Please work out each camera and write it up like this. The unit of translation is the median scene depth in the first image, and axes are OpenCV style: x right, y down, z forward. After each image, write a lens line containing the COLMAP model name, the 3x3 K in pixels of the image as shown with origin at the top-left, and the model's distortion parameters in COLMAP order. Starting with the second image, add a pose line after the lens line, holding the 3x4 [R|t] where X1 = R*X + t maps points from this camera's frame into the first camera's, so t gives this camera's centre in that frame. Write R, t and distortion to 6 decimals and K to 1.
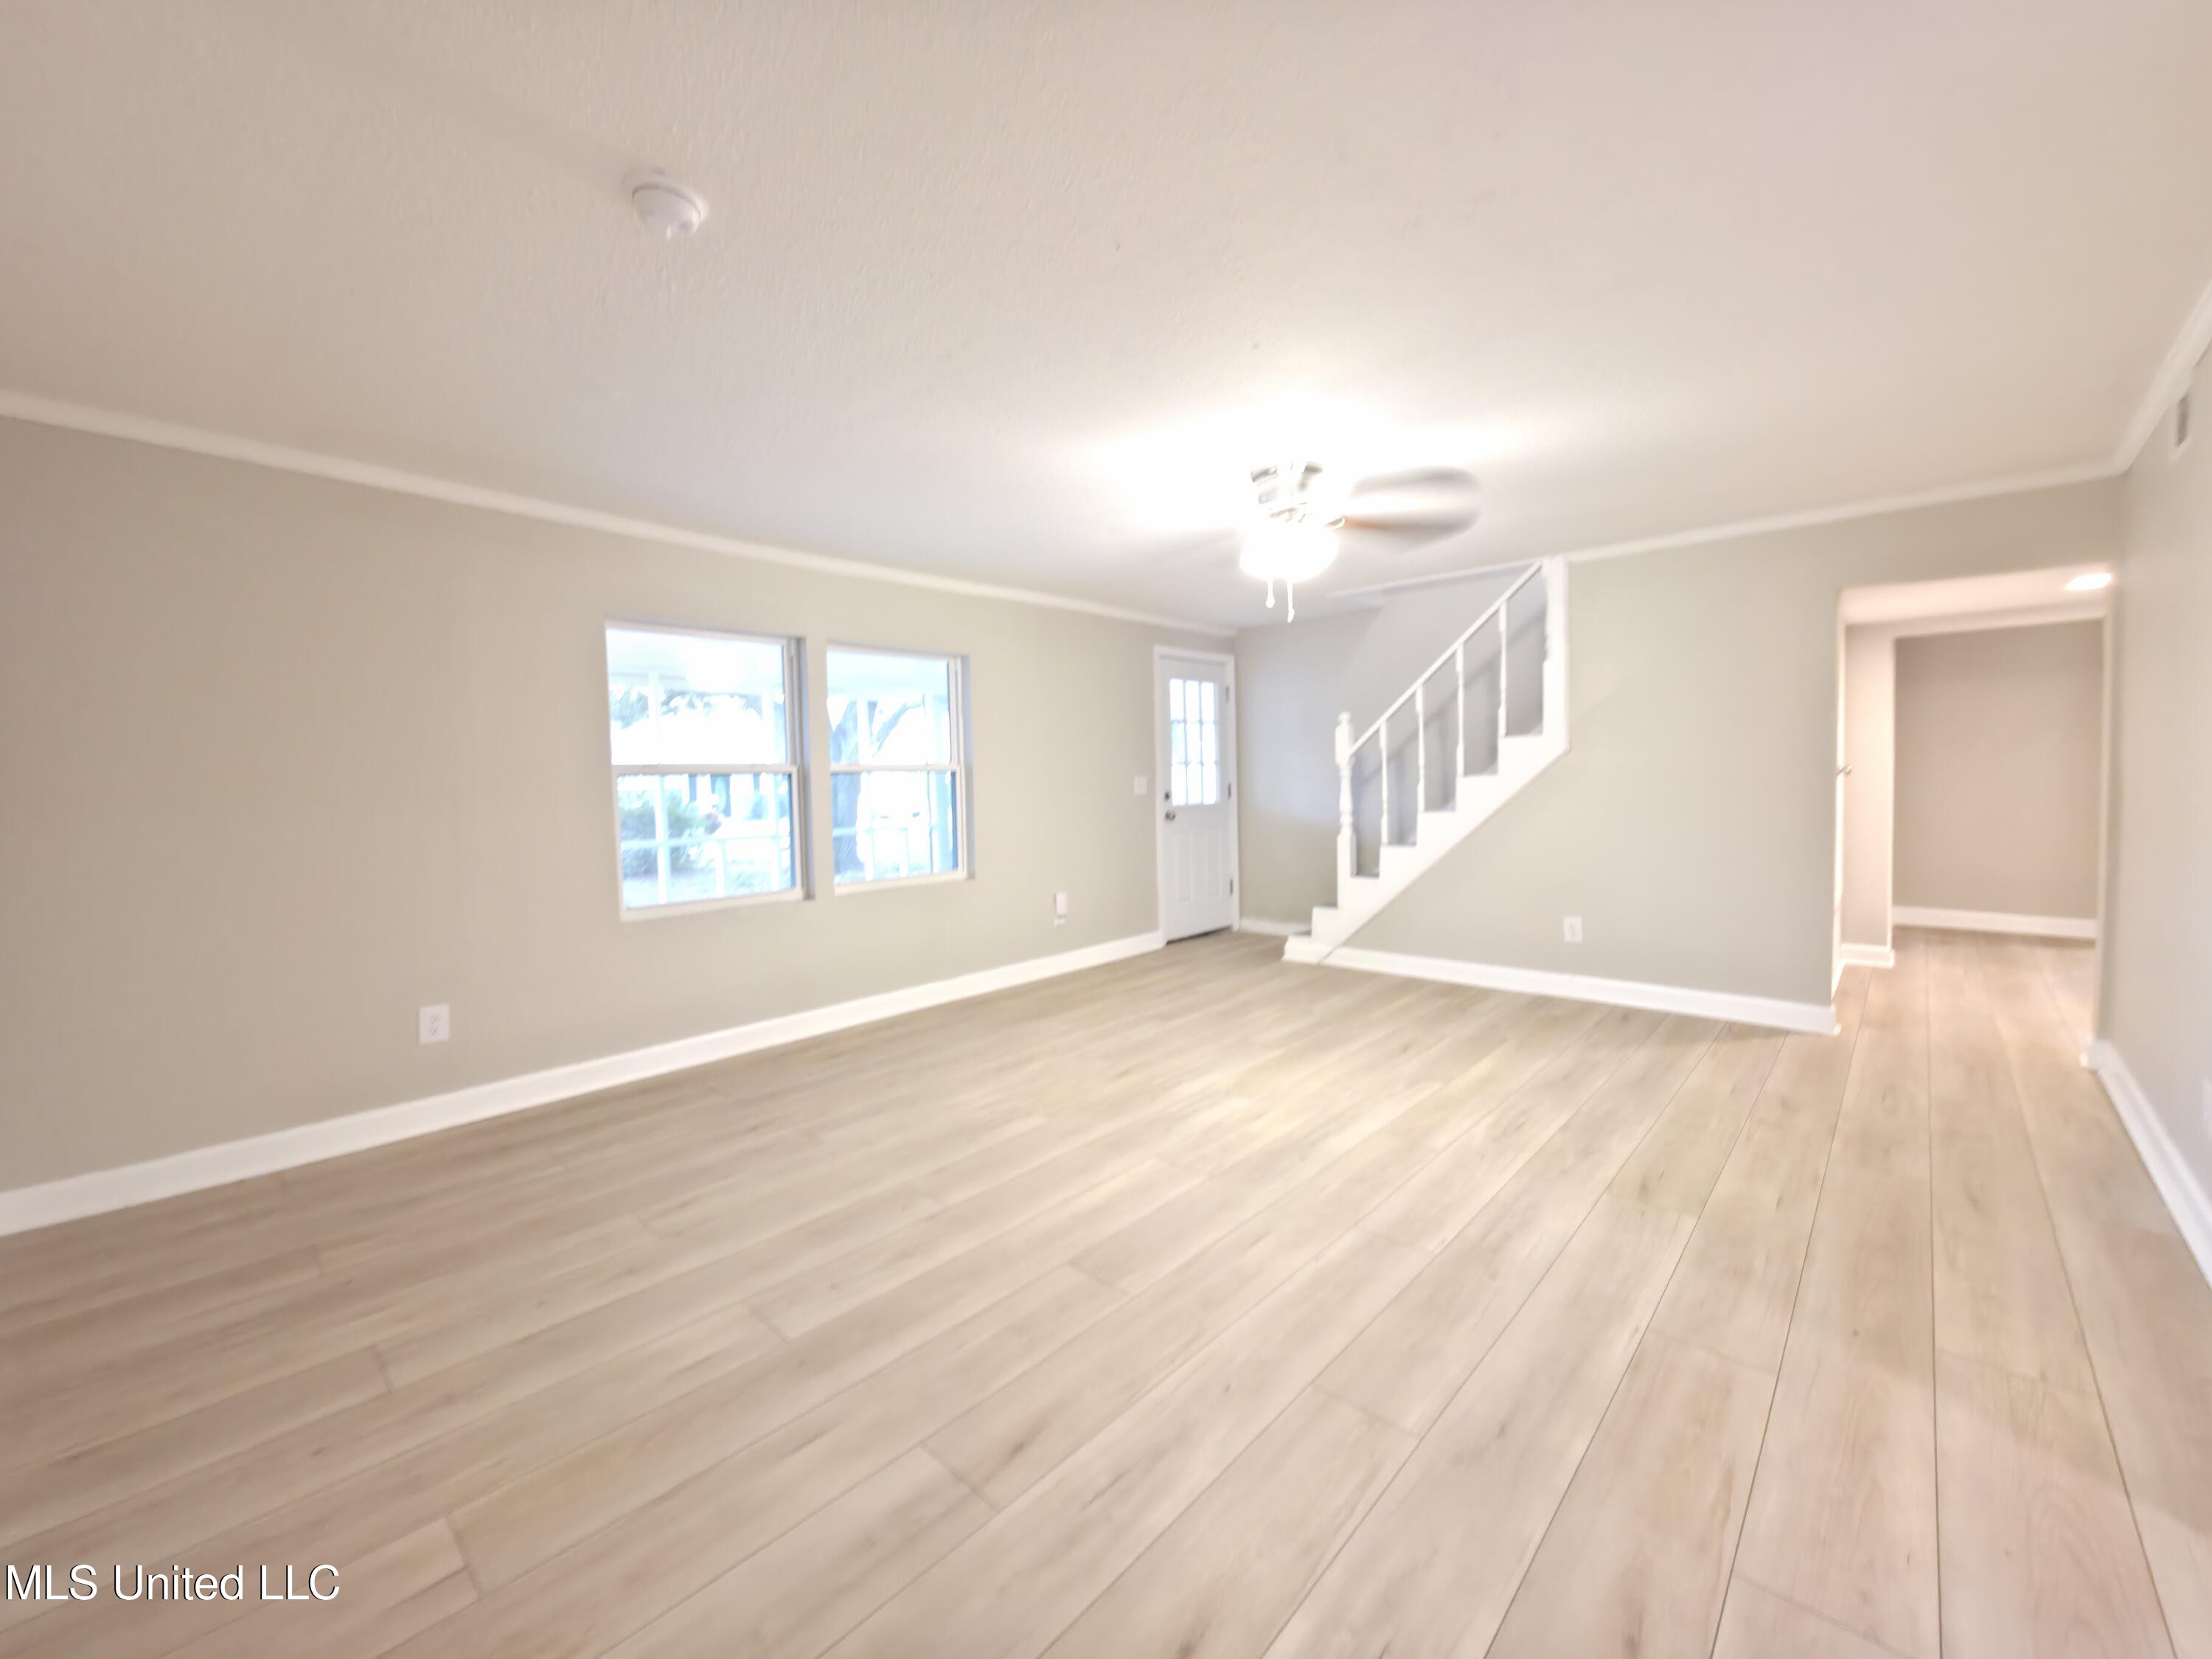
lens RADIAL K [[878.3, 0, 1117.3], [0, 878.3, 819.7], [0, 0, 1]] dist [0.005360, -0.001791]
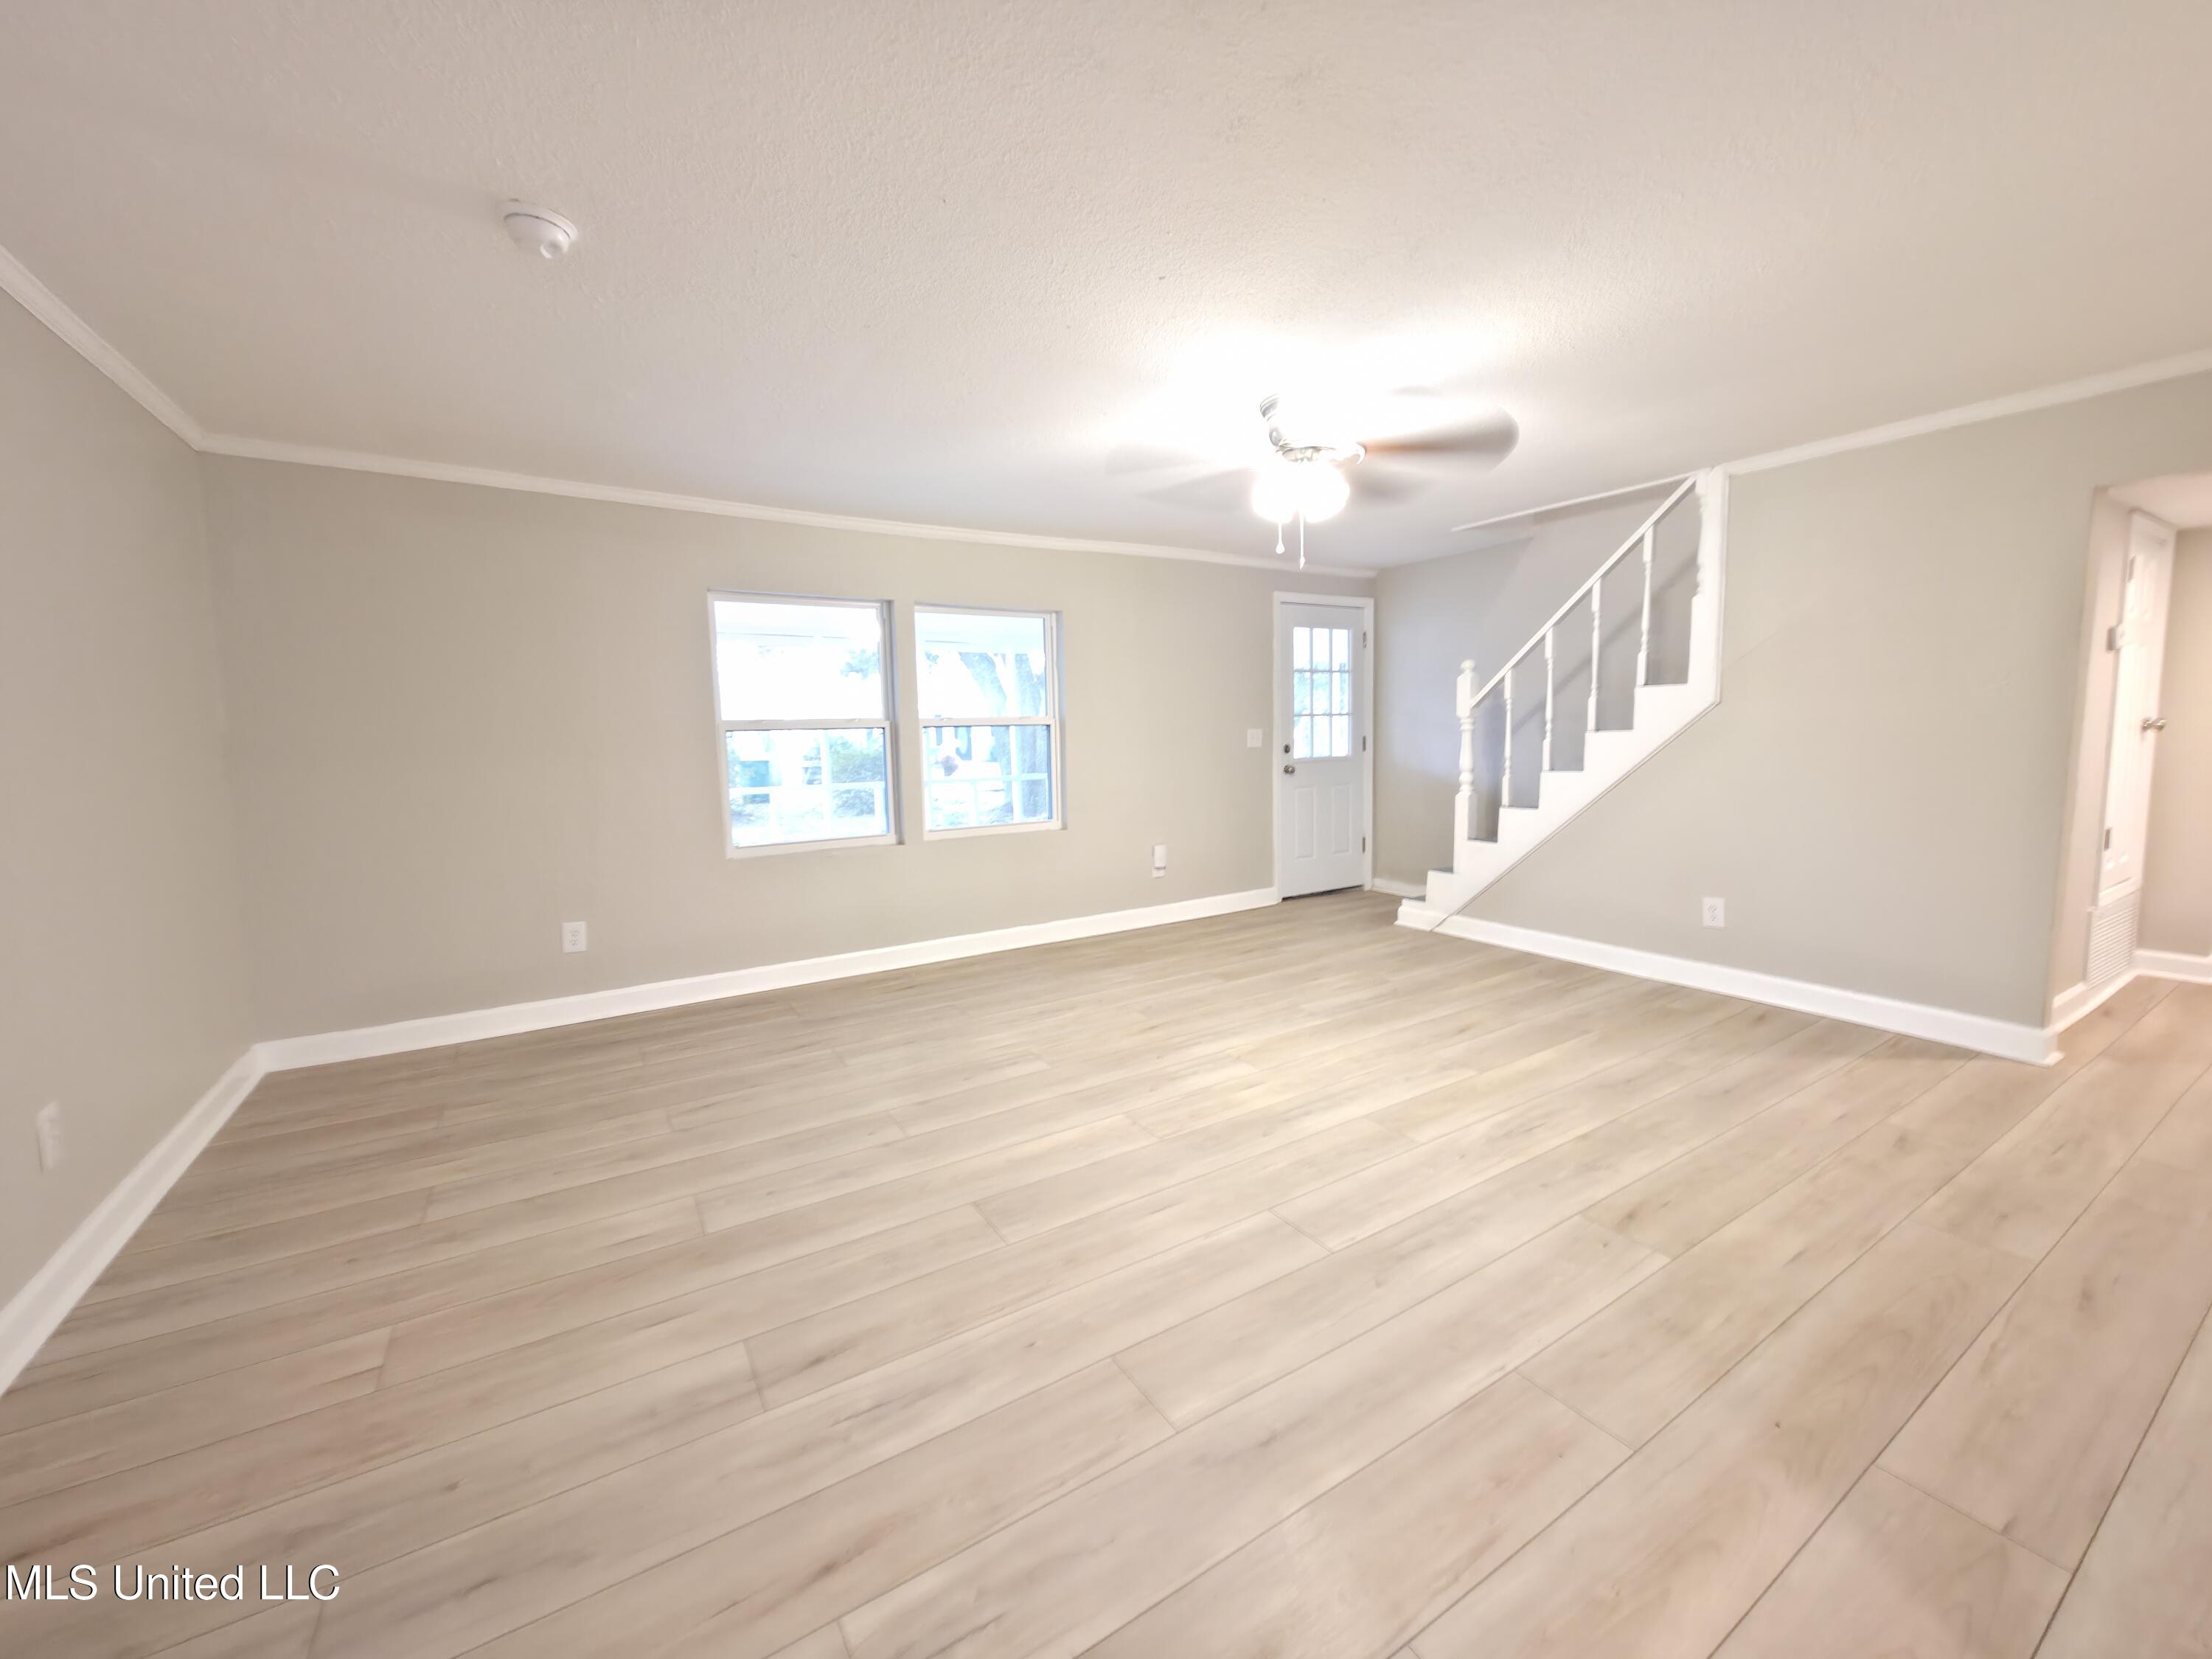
lens RADIAL K [[878.3, 0, 1117.8], [0, 878.3, 811.9], [0, 0, 1]] dist [0.005360, -0.001791]
pose [[0.964683, 0.028502, -0.261866, 0.270776], [-0.014225, 0.998315, 0.056256, -0.018314], [0.263028, -0.050544, 0.963463, 0.040954]]
